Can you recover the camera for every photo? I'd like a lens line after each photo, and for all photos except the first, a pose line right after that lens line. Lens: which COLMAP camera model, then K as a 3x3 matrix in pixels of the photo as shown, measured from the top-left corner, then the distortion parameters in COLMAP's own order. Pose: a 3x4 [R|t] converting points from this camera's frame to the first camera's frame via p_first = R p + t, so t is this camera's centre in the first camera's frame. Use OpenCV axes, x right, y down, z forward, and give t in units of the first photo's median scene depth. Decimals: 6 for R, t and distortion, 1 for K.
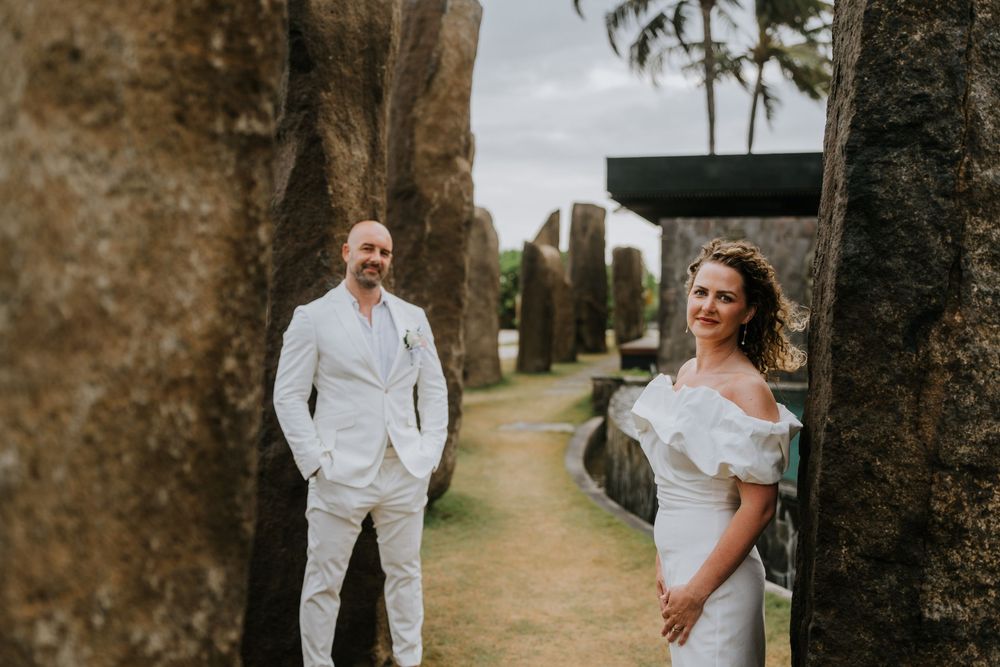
lens RADIAL K [[1037.0, 0, 495.9], [0, 1037.0, 363.7], [0, 0, 1]] dist [-0.037276, 0.000000]
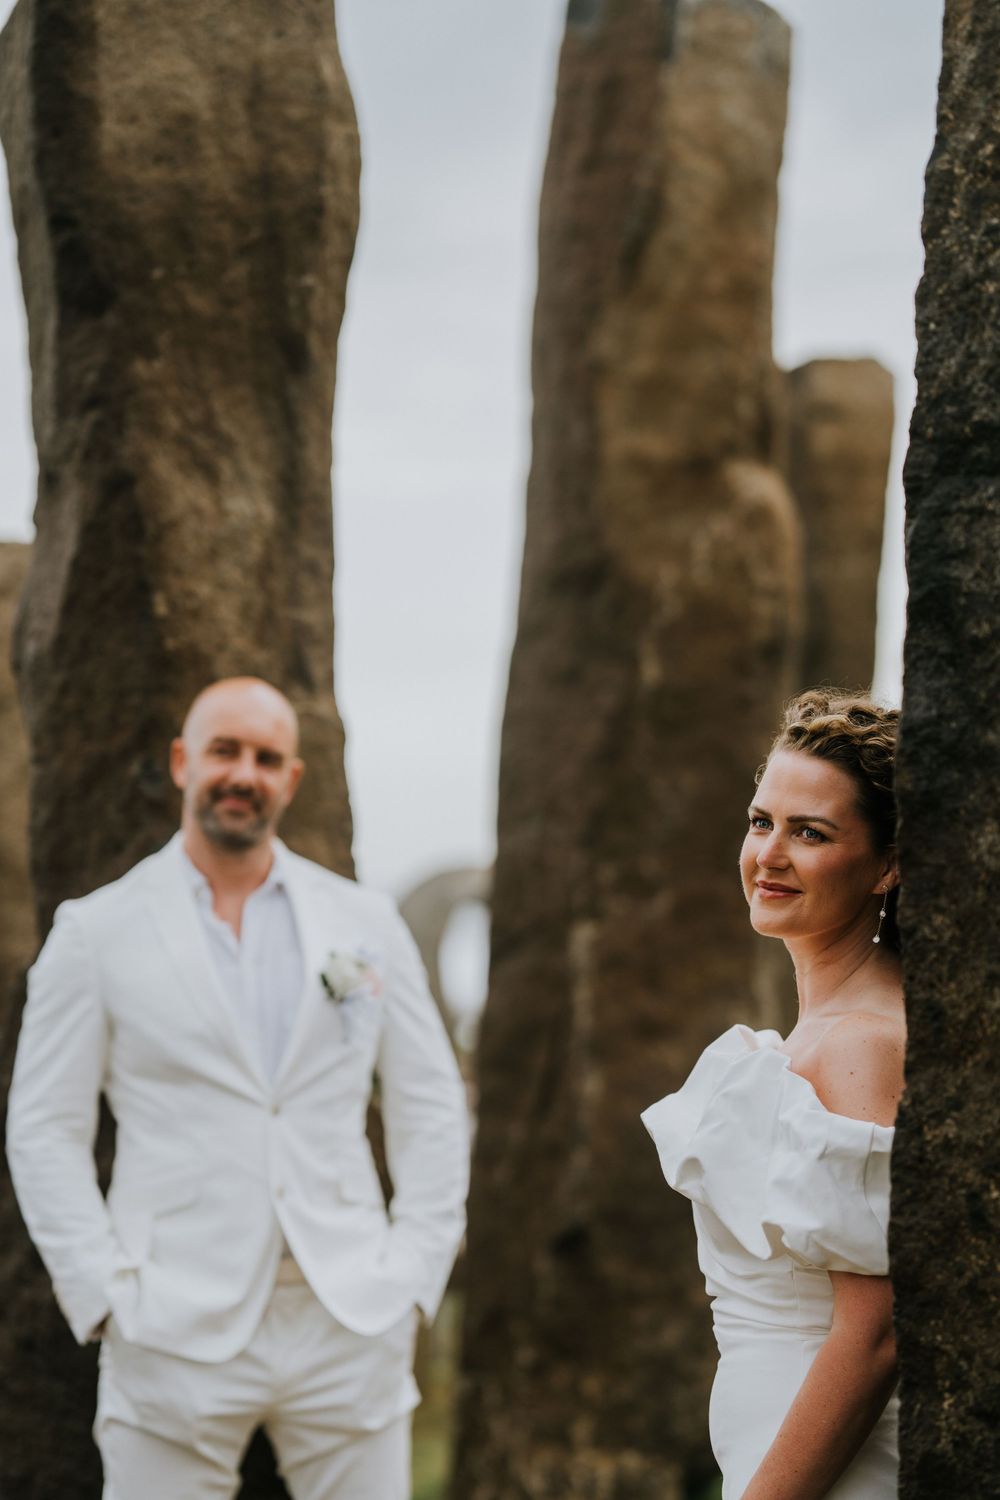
lens RADIAL K [[3594.9, 0, 500.0], [0, 3594.9, 751.3], [0, 0, 1]] dist [-0.022449, 0.000000]
pose [[0.970087, -0.051853, -0.237157, 0.302248], [0.027385, 0.994060, -0.105328, 0.036357], [0.241209, 0.095683, 0.965745, -0.297731]]
